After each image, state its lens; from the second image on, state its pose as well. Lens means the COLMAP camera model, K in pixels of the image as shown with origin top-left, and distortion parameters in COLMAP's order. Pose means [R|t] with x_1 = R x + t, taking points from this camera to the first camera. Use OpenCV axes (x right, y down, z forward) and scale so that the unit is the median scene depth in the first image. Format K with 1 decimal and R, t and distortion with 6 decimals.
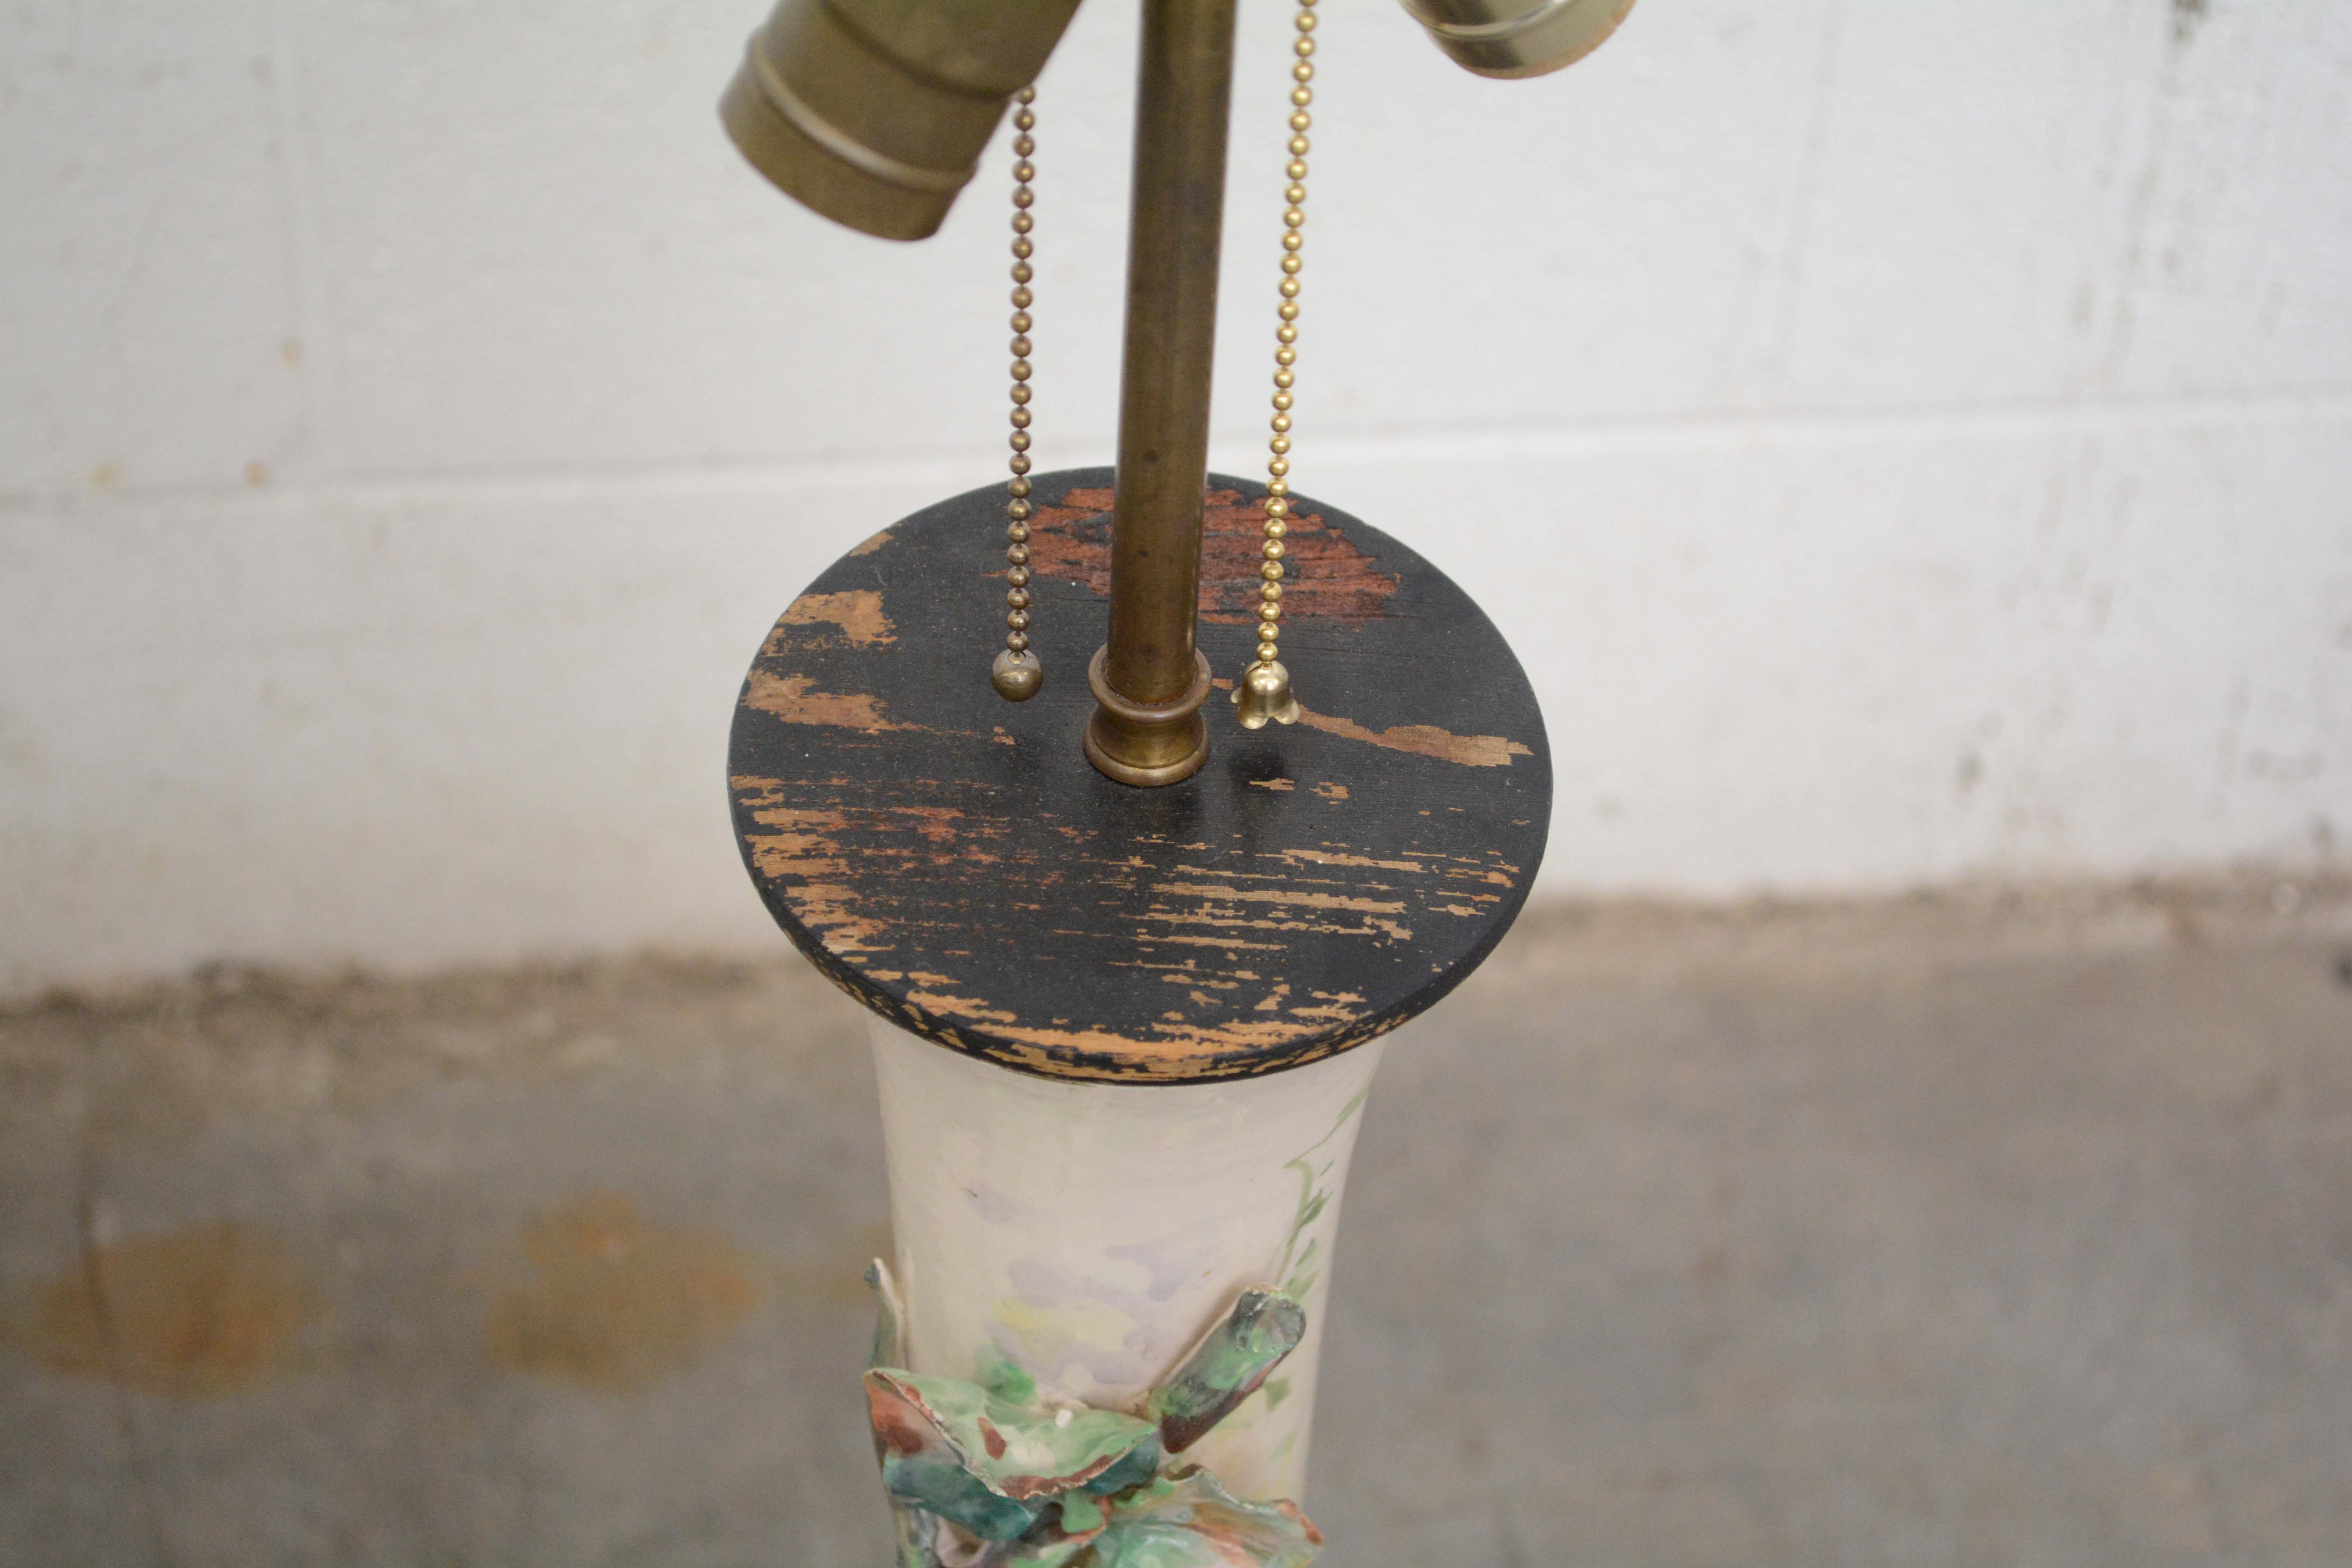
lens RADIAL K [[4876.1, 0, 1174.1], [0, 4876.1, 787.9], [0, 0, 1]] dist [0.051463, 0.000000]
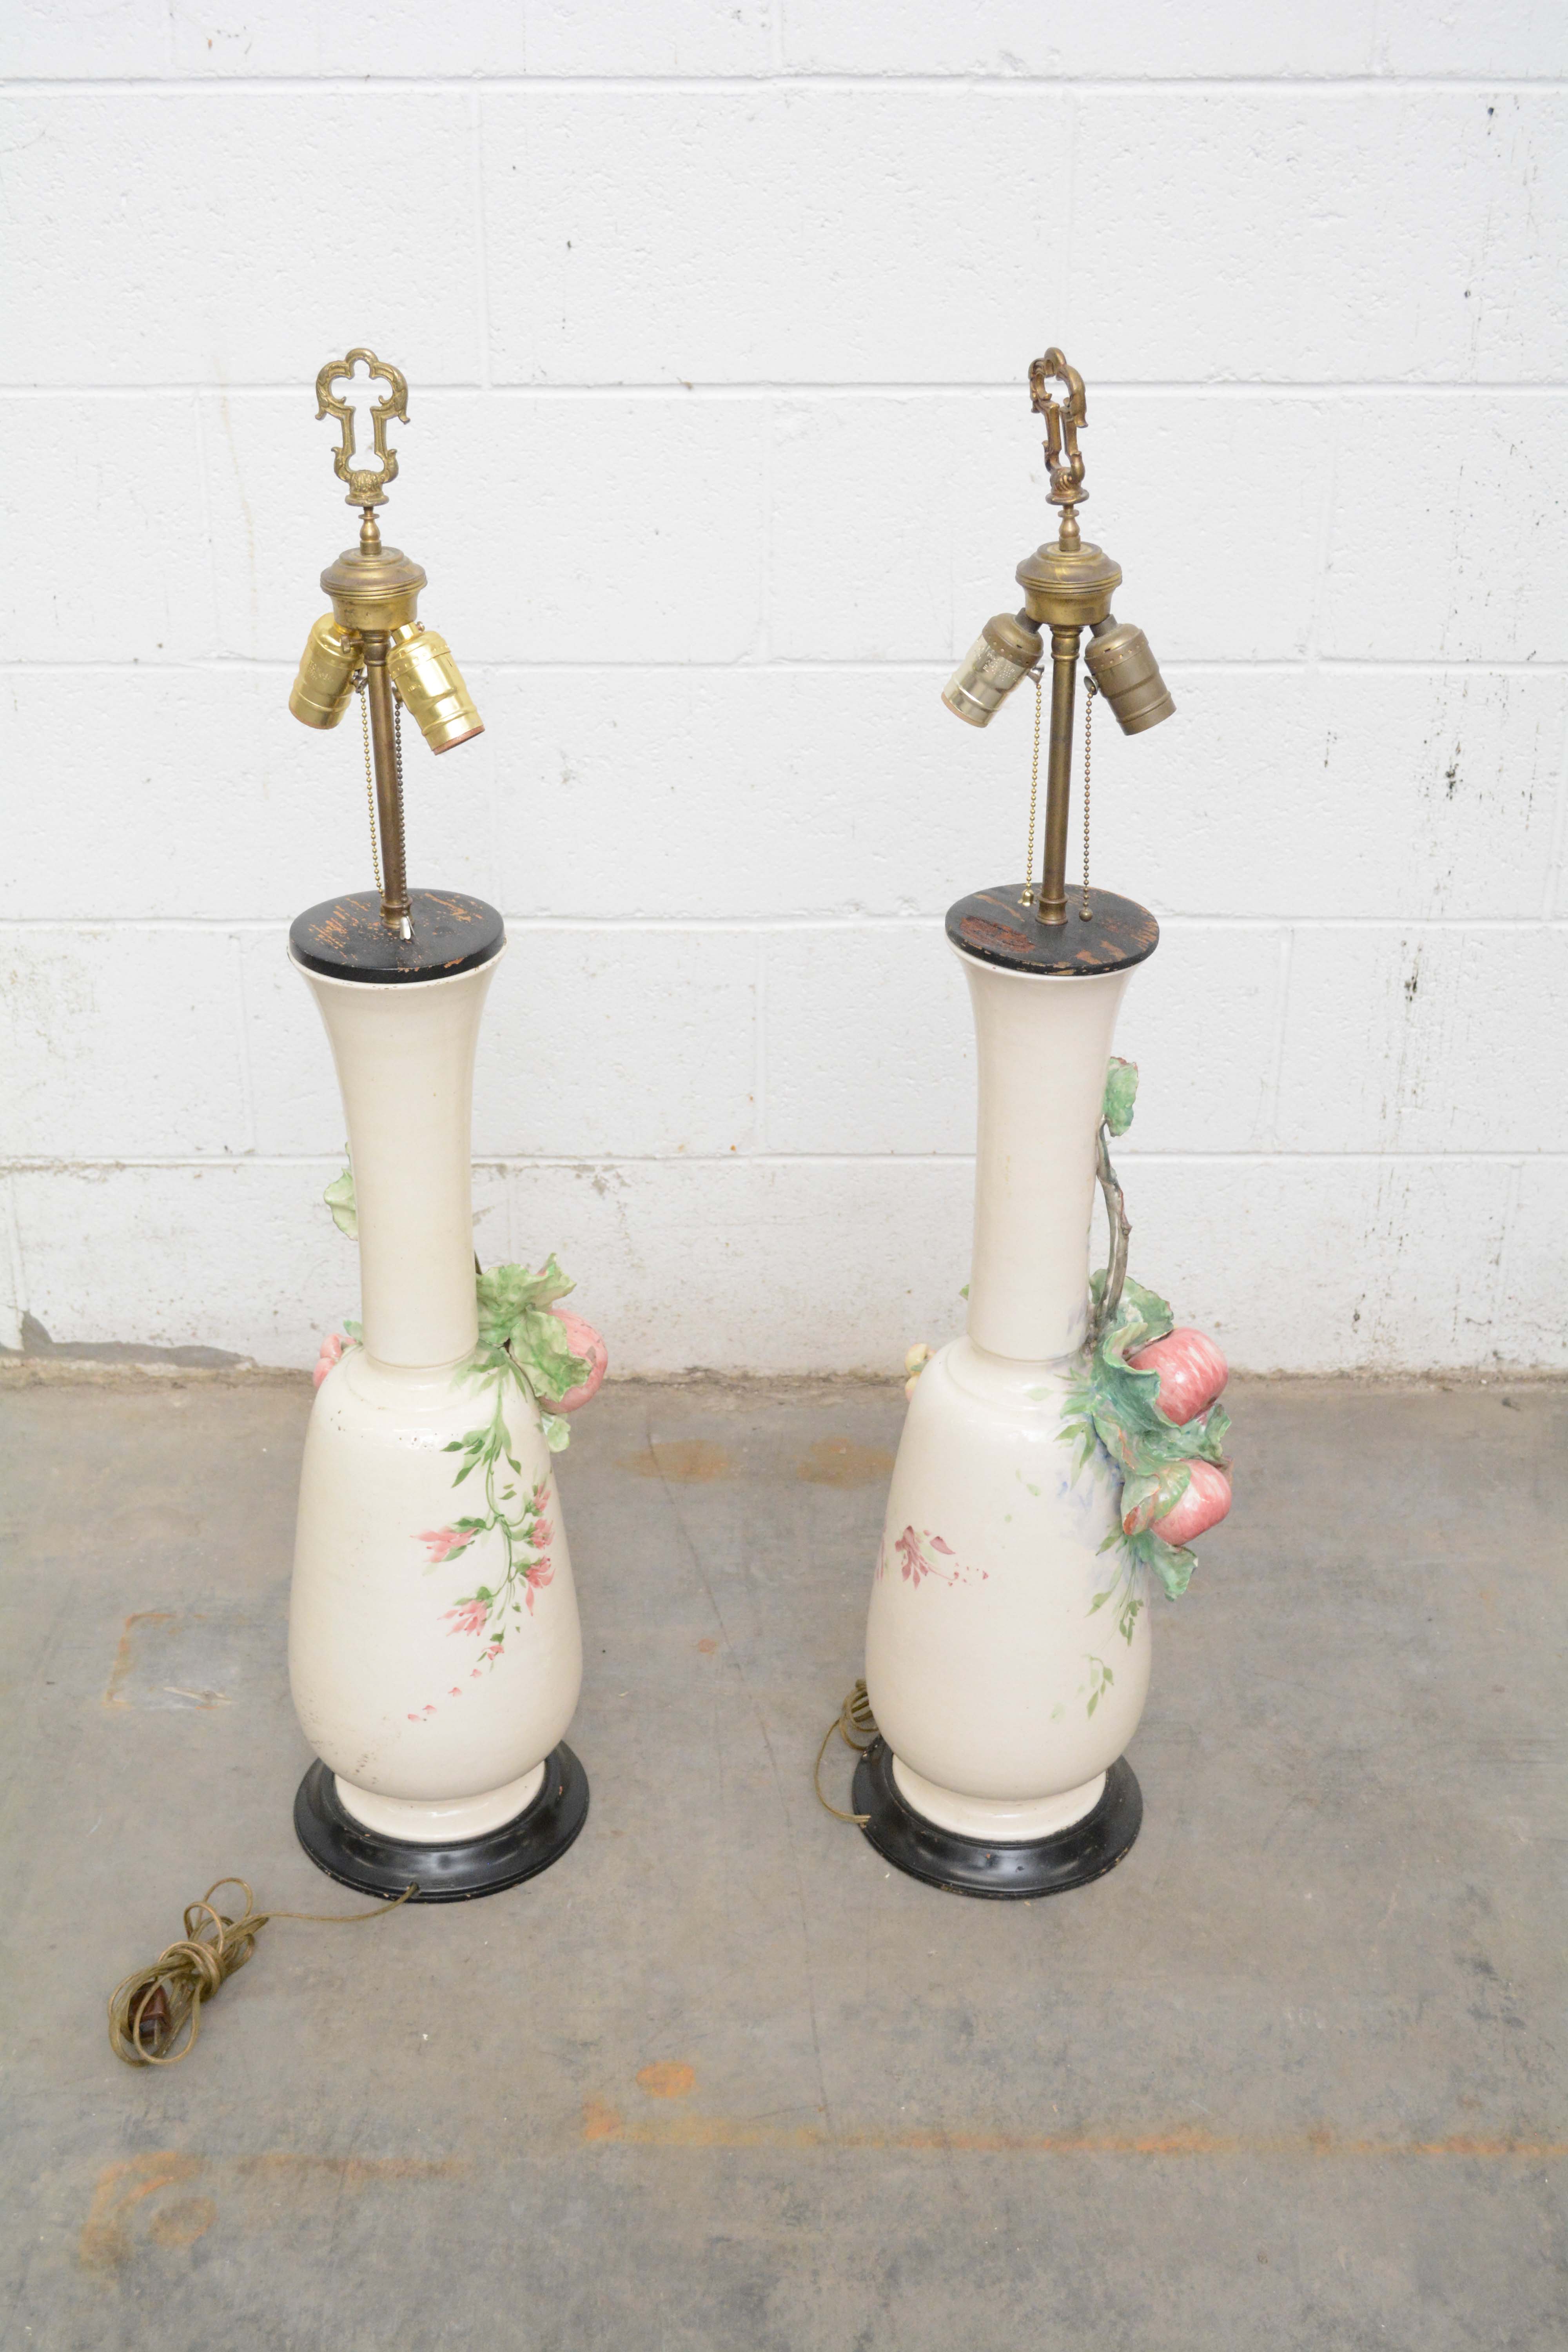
lens RADIAL K [[2882.3, 0, 765.3], [0, 2882.3, 1174.3], [0, 0, 1]] dist [-0.037482, 0.000000]
pose [[0.995537, 0.014002, -0.093333, -0.011754], [-0.043069, 0.947356, -0.317271, 0.465572], [0.083977, 0.319875, 0.943731, -0.559987]]
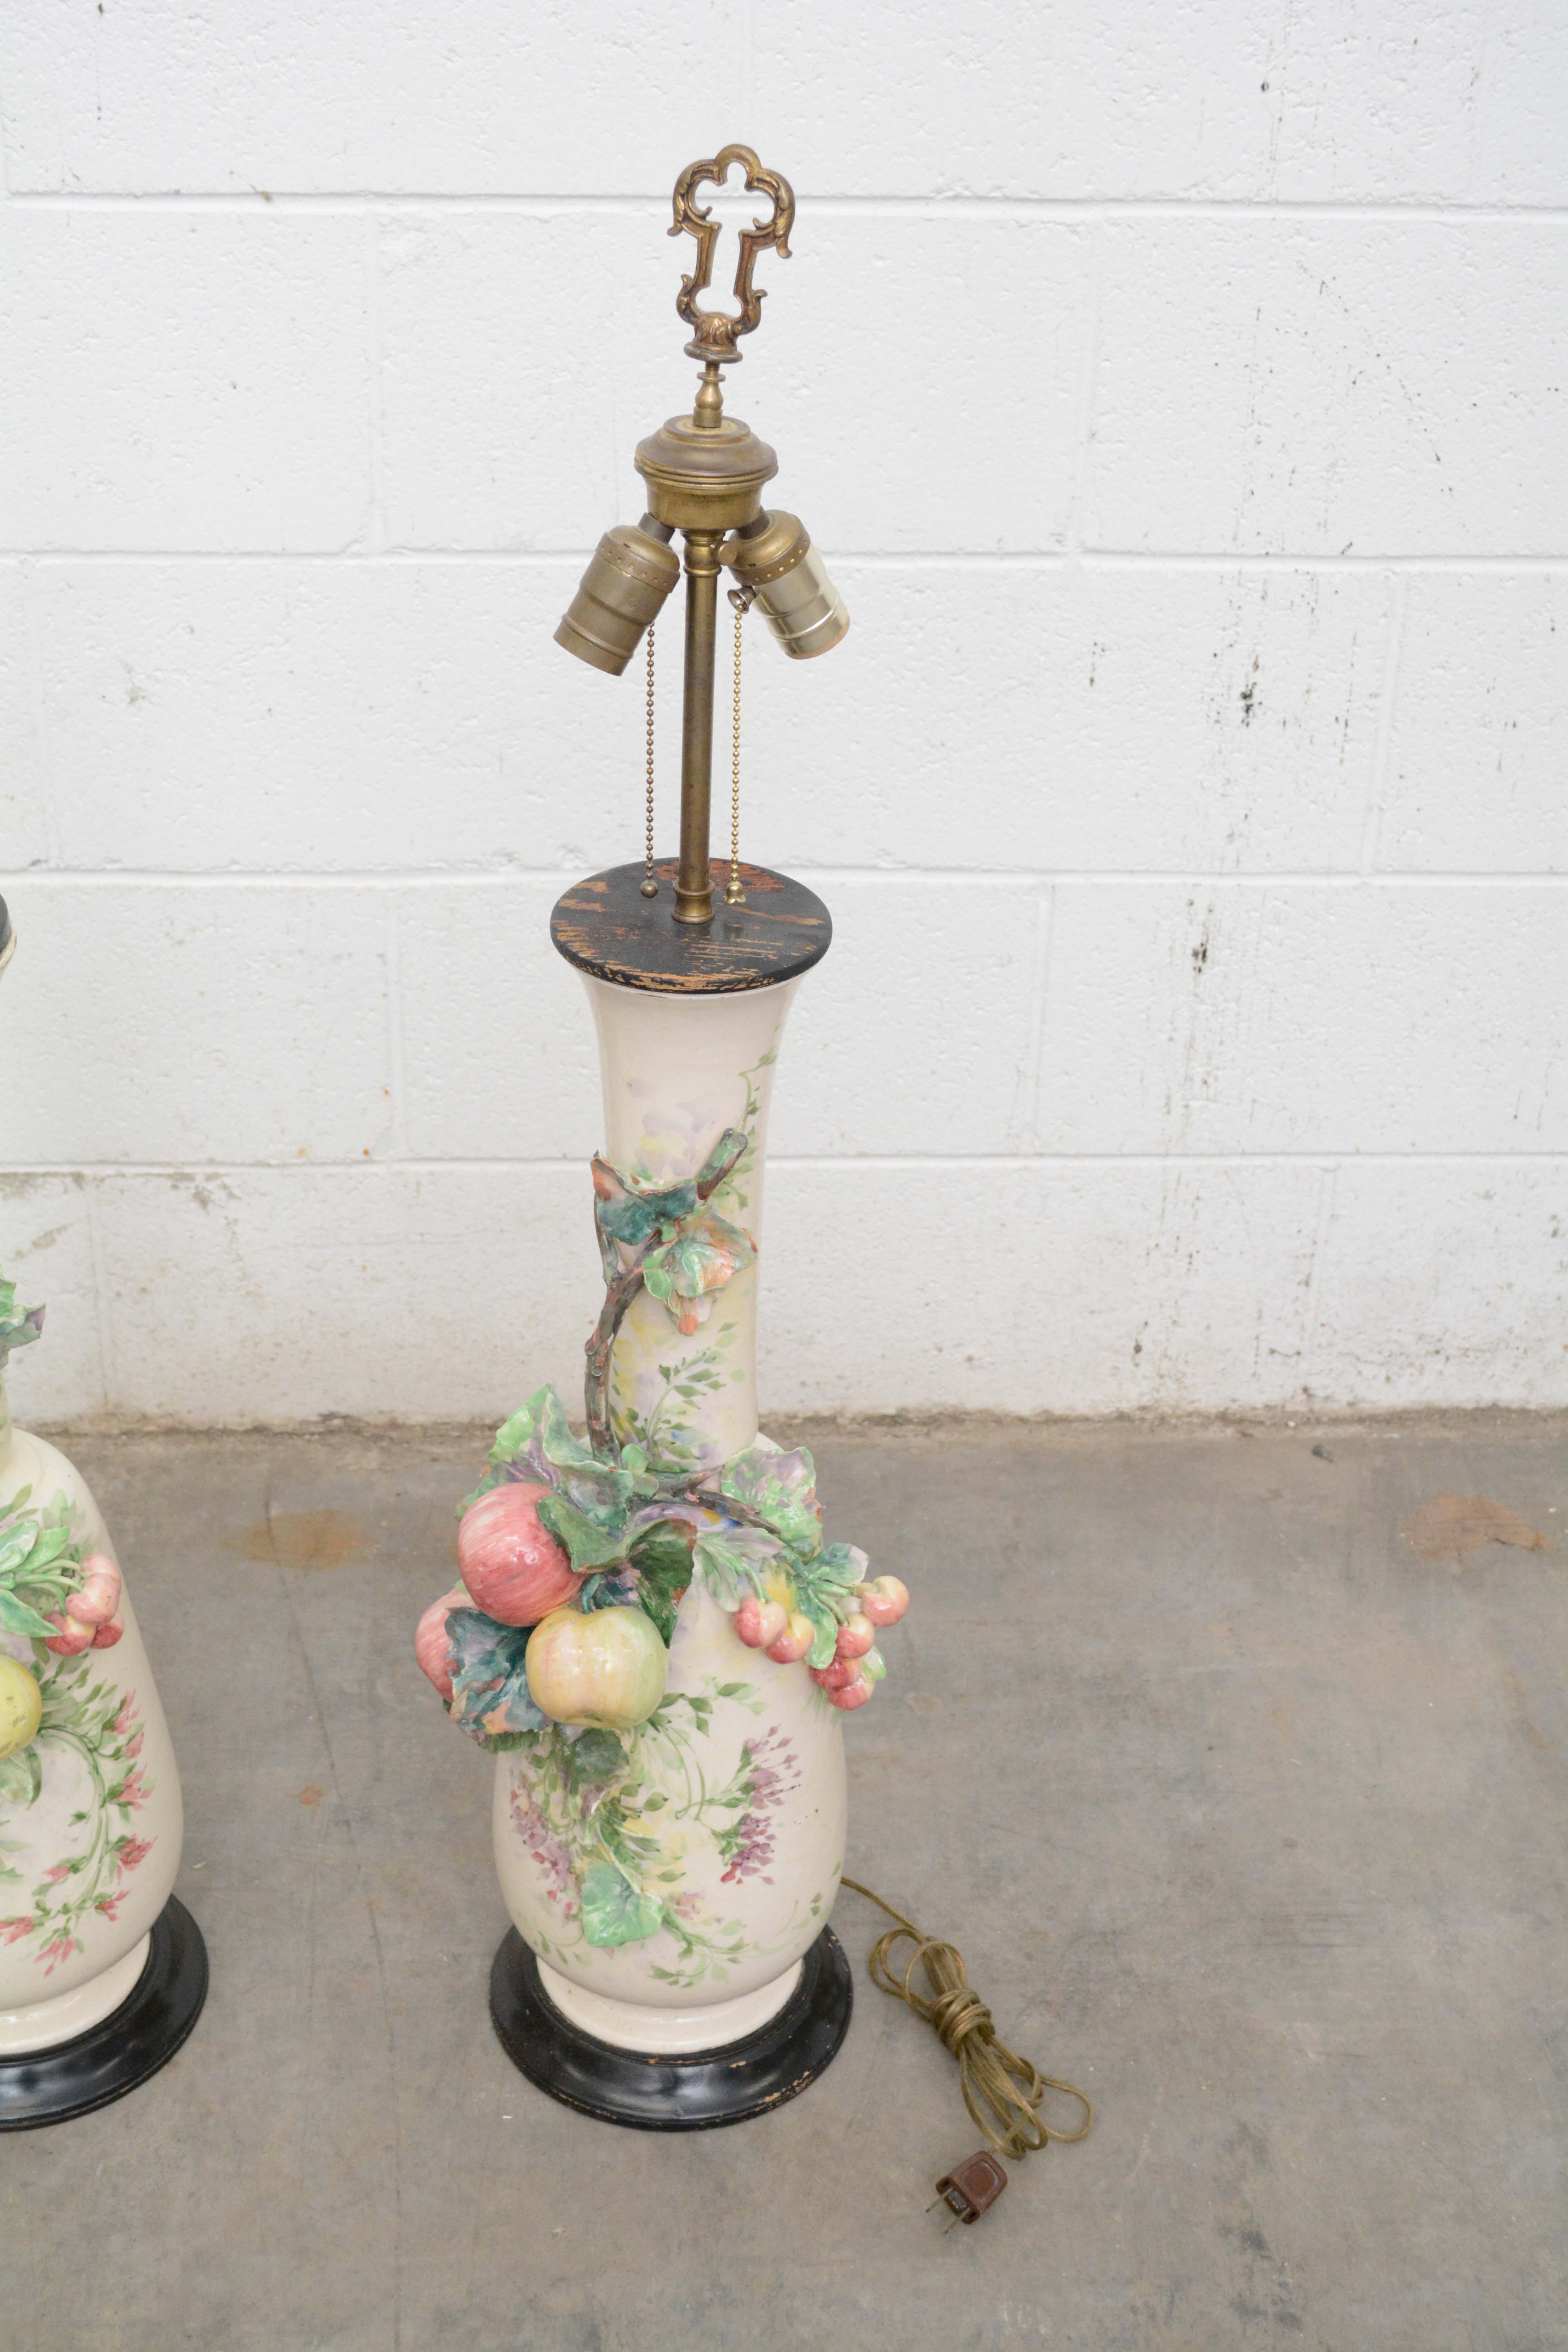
lens RADIAL K [[3046.4, 0, 762.1], [0, 3046.4, 1183.5], [0, 0, 1]] dist [-0.034648, 0.000000]
pose [[0.998932, 0.015198, -0.043625, 0.058673], [-0.026300, 0.963460, -0.266557, 0.314819], [0.037980, 0.267420, 0.962831, -0.354982]]
